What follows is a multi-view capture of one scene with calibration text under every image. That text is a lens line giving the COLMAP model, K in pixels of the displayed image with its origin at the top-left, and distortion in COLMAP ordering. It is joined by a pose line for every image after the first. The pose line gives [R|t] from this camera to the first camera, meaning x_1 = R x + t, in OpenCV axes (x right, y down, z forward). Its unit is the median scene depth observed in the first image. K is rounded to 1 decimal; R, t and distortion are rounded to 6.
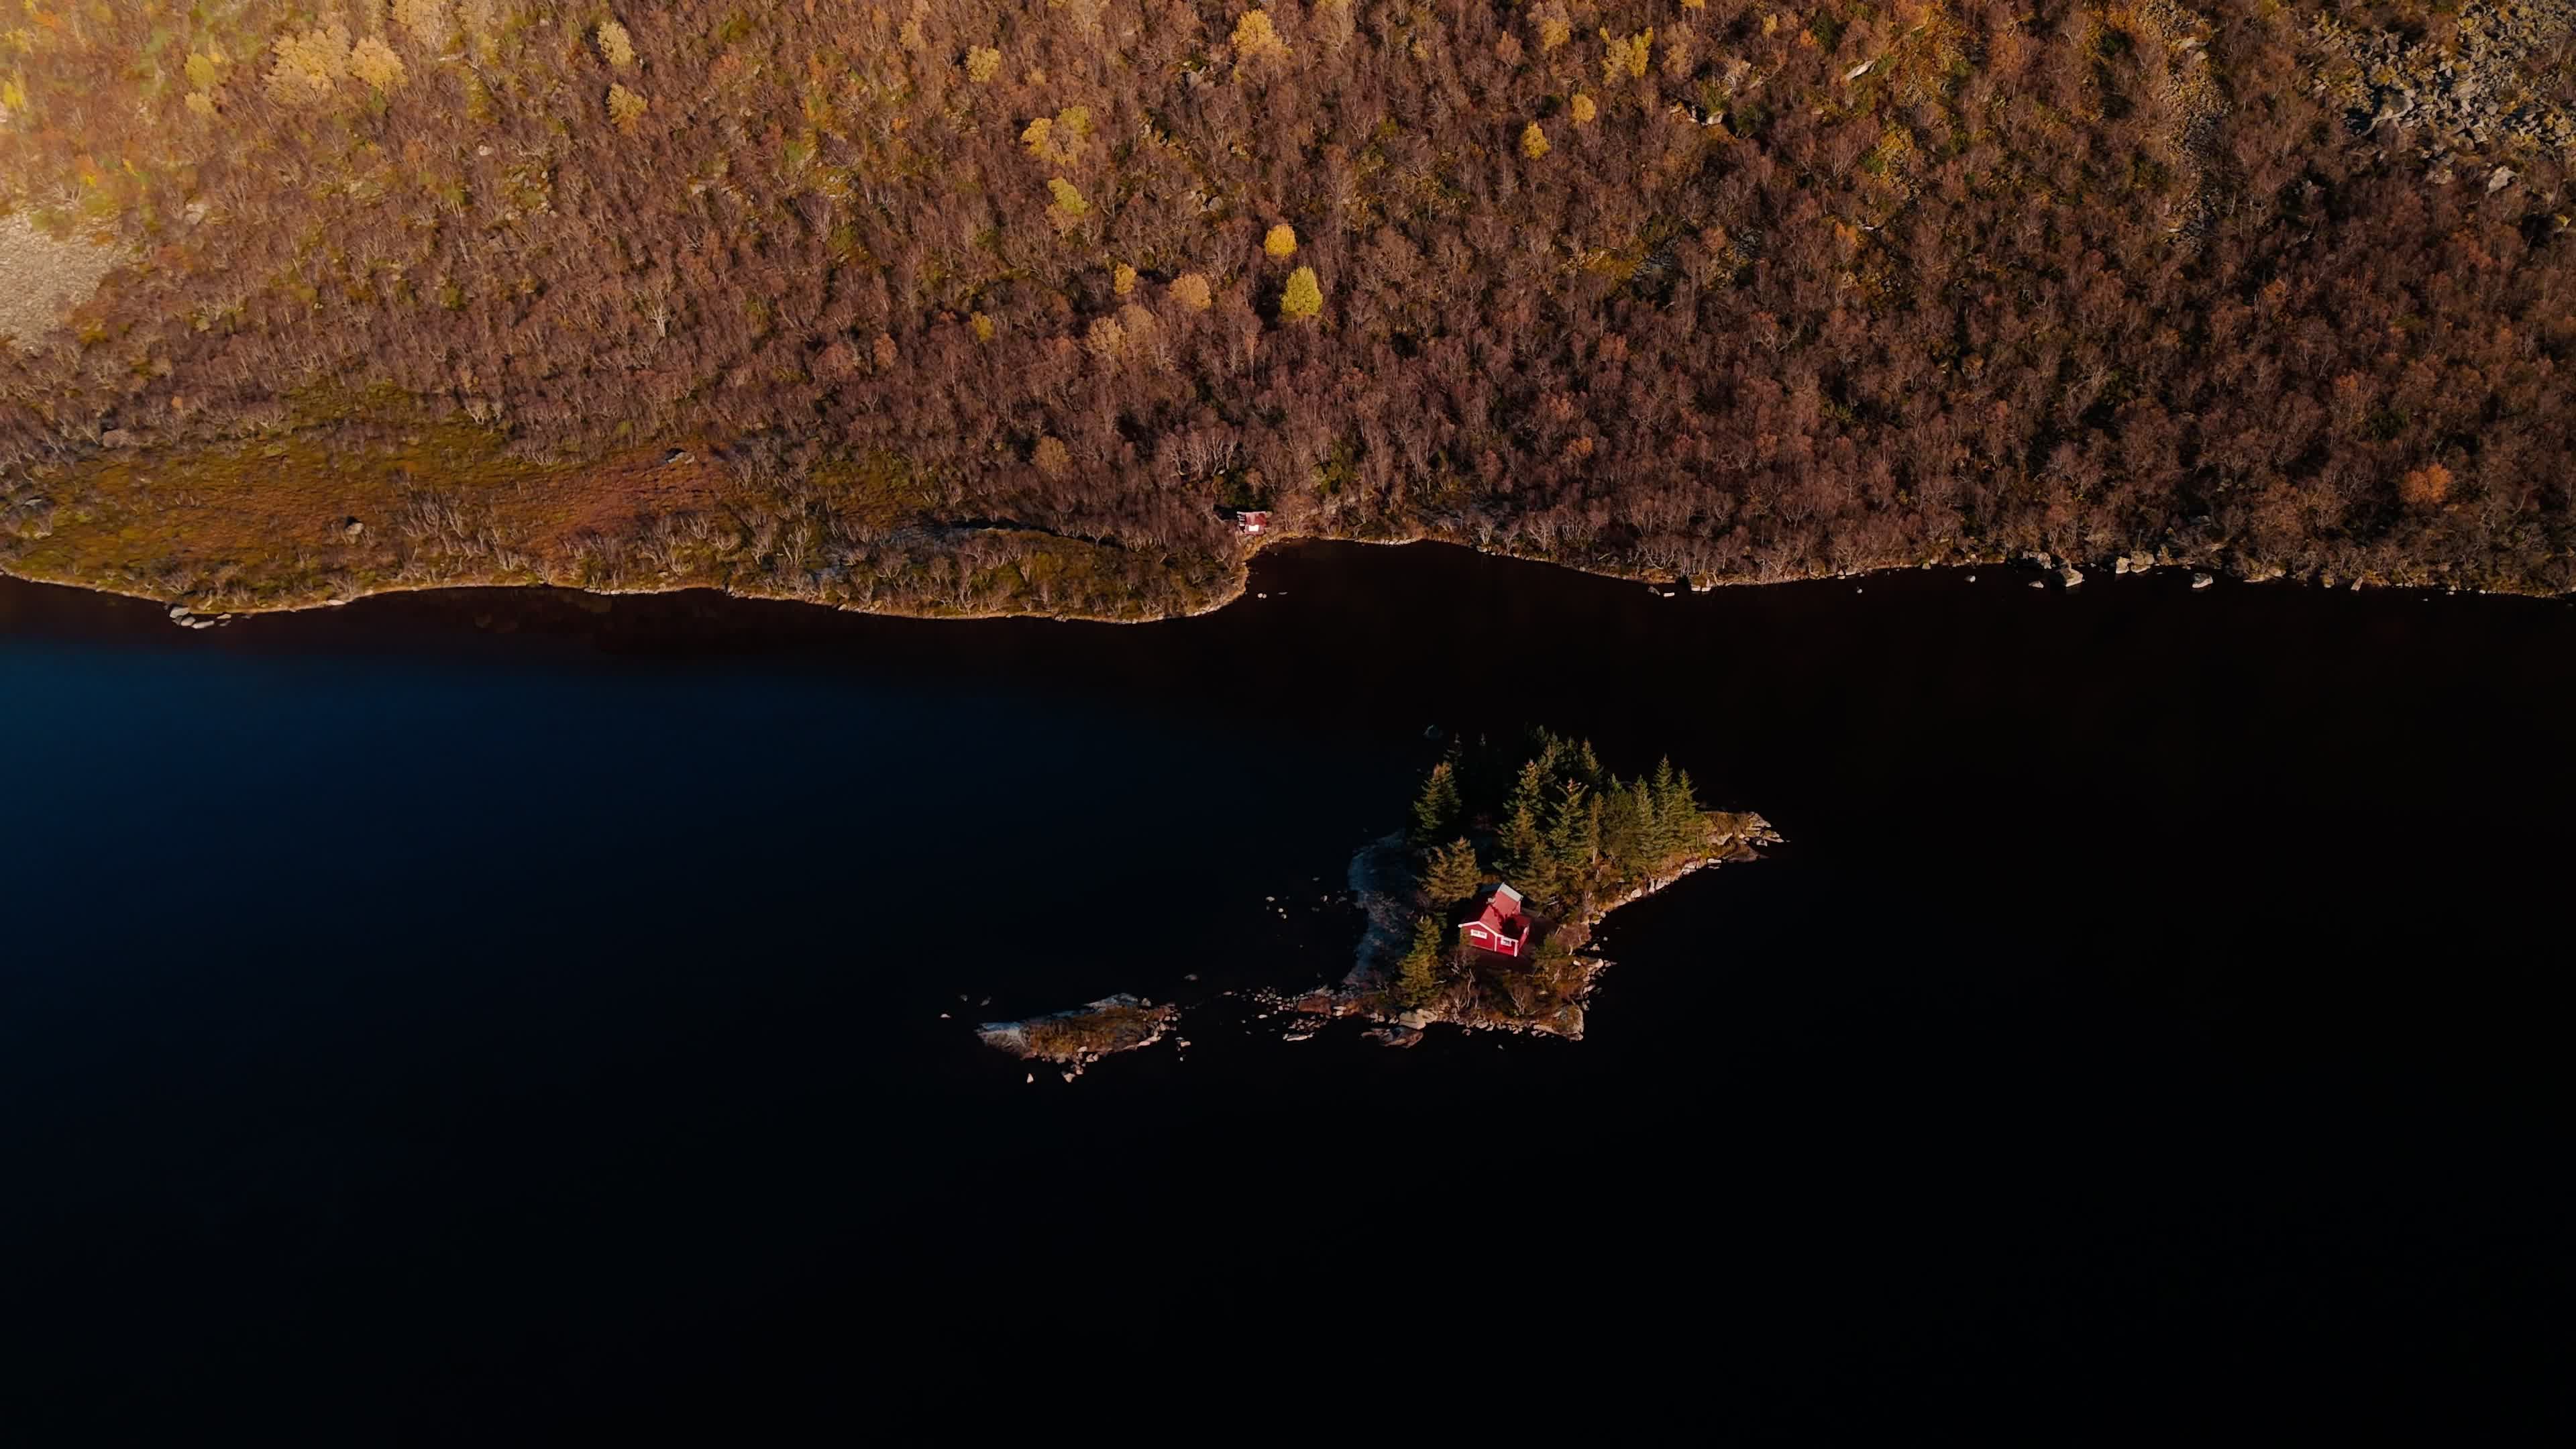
lens RADIAL K [[1887.5, 0, 1271.3], [0, 1887.5, 734.3], [0, 0, 1]] dist [0.083573, -0.076991]
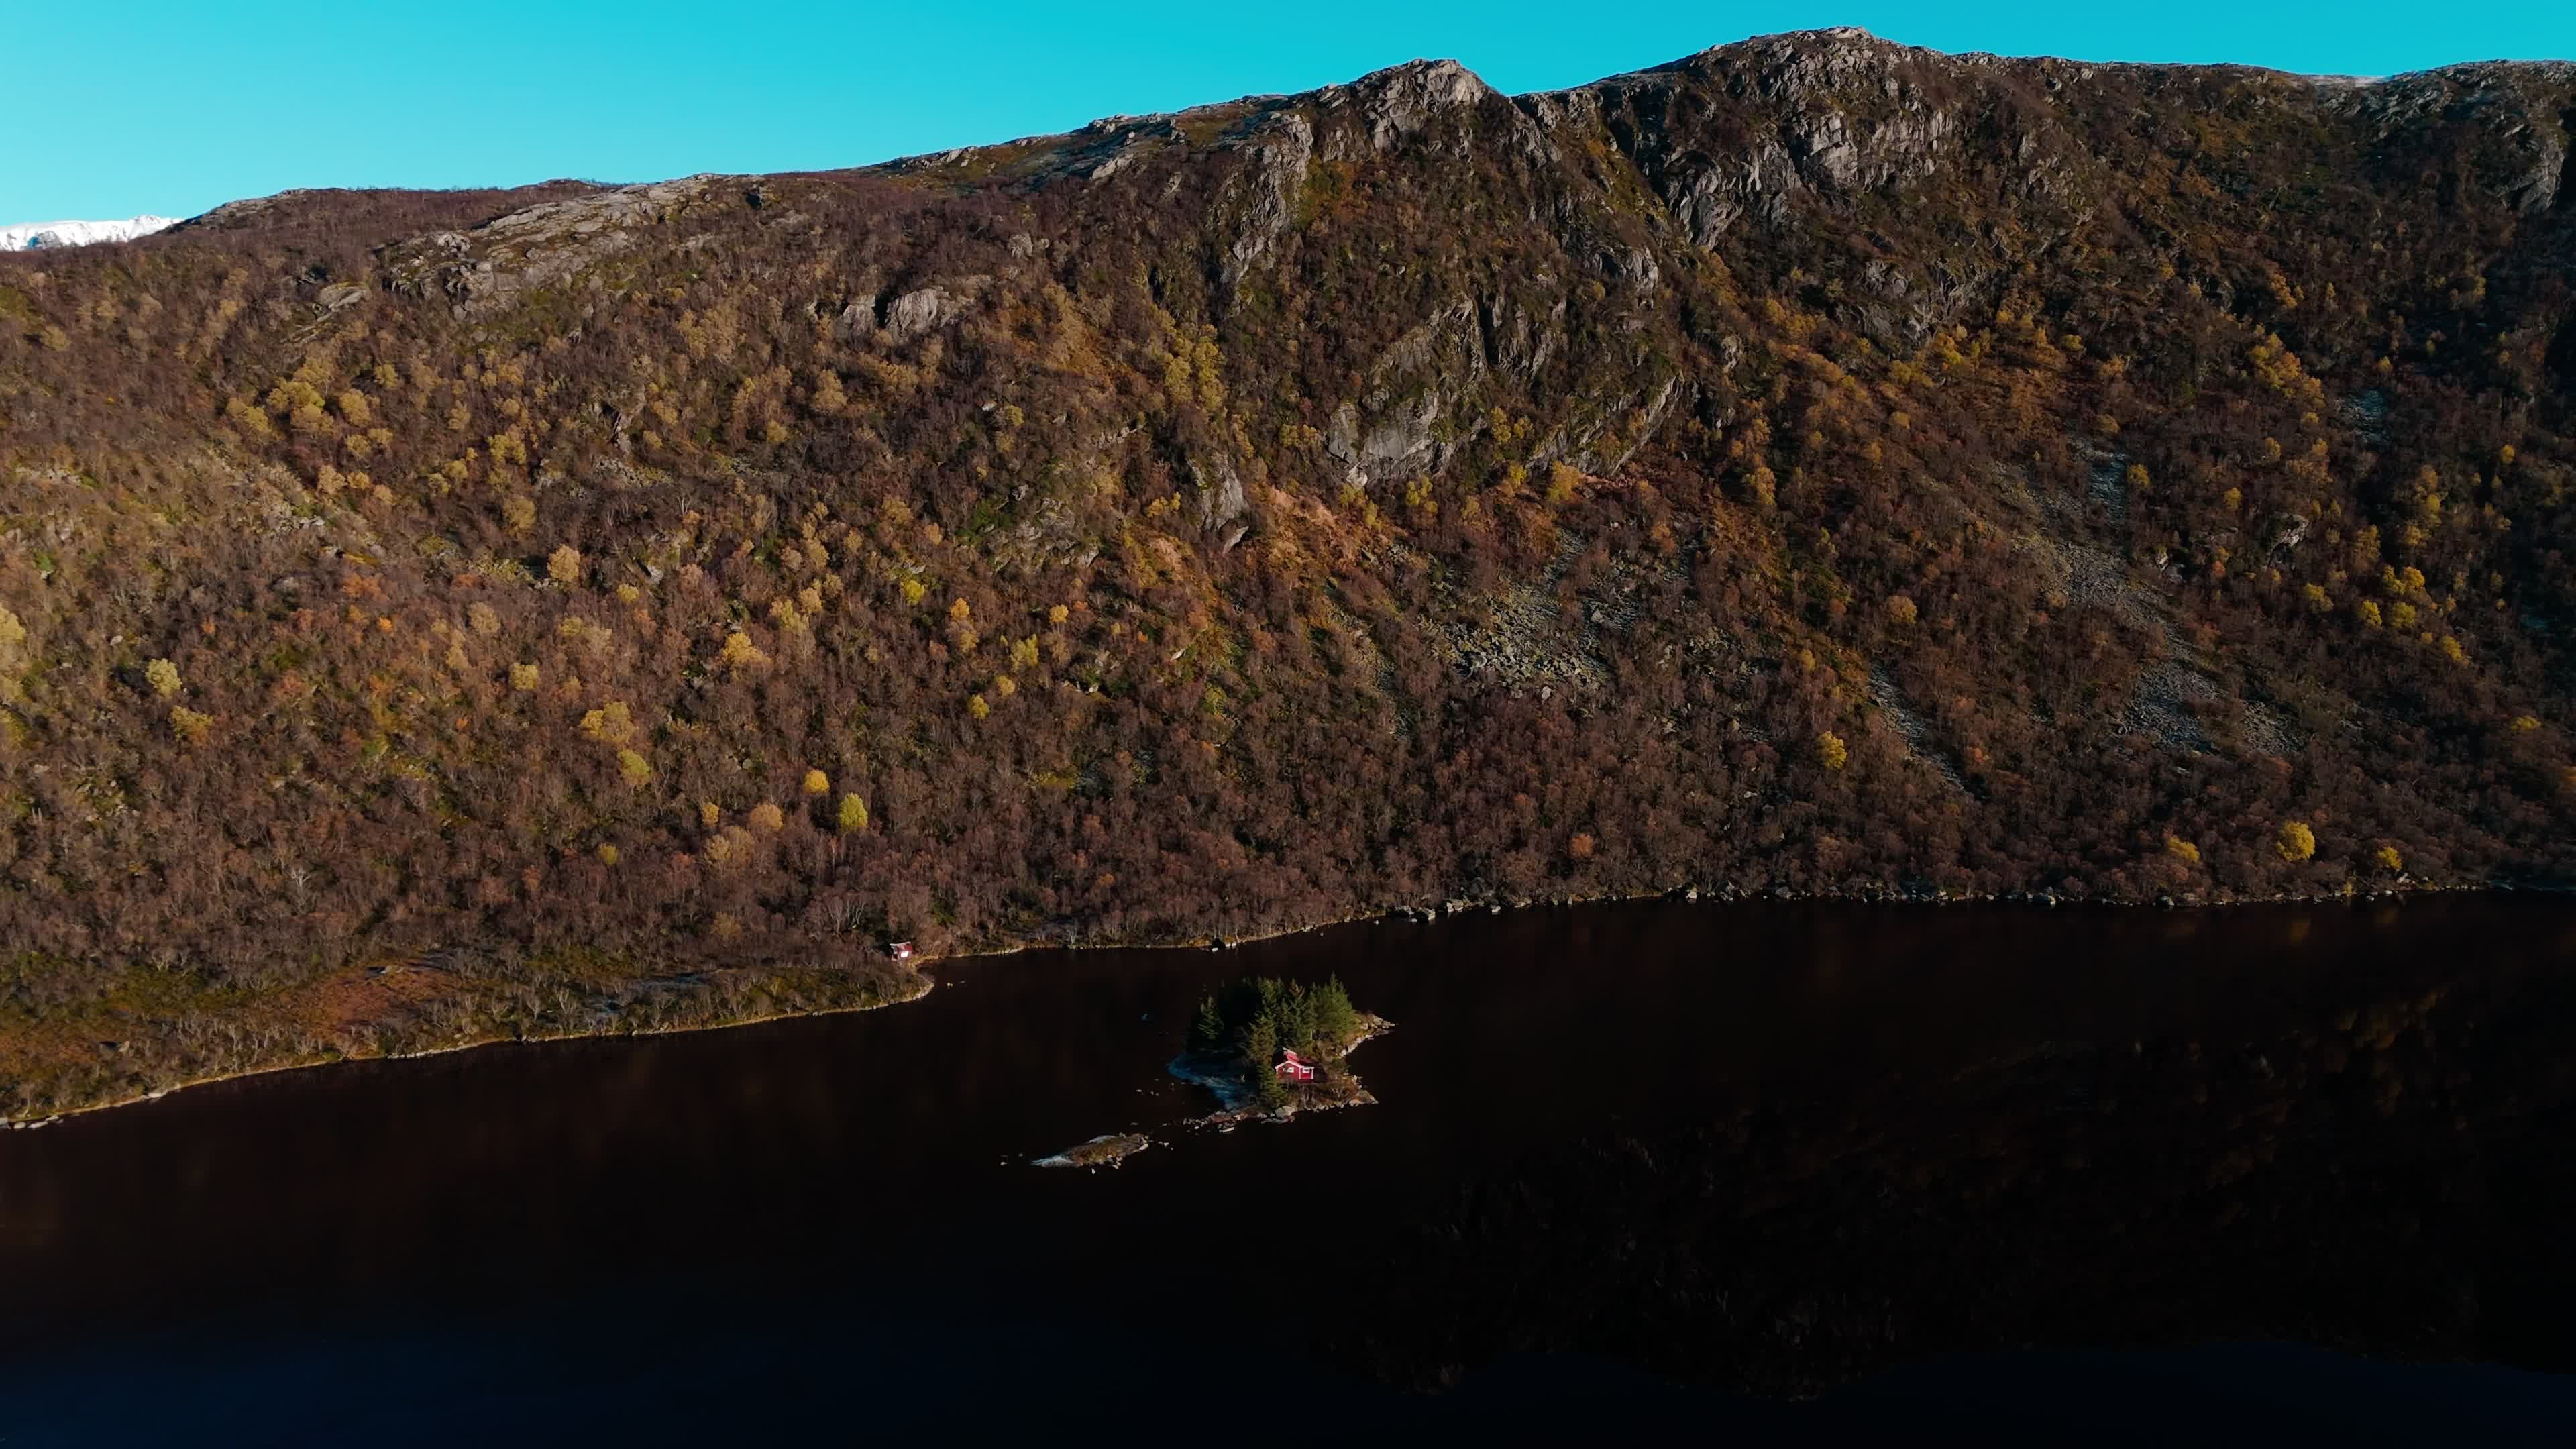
lens RADIAL K [[1887.5, 0, 1293.2], [0, 1887.5, 717.1], [0, 0, 1]] dist [0.083573, -0.076991]
pose [[0.857233, -0.046499, 0.512825, -0.394912], [0.233238, 0.922955, -0.306193, 0.182682], [-0.459077, 0.382089, 0.802033, -0.227250]]
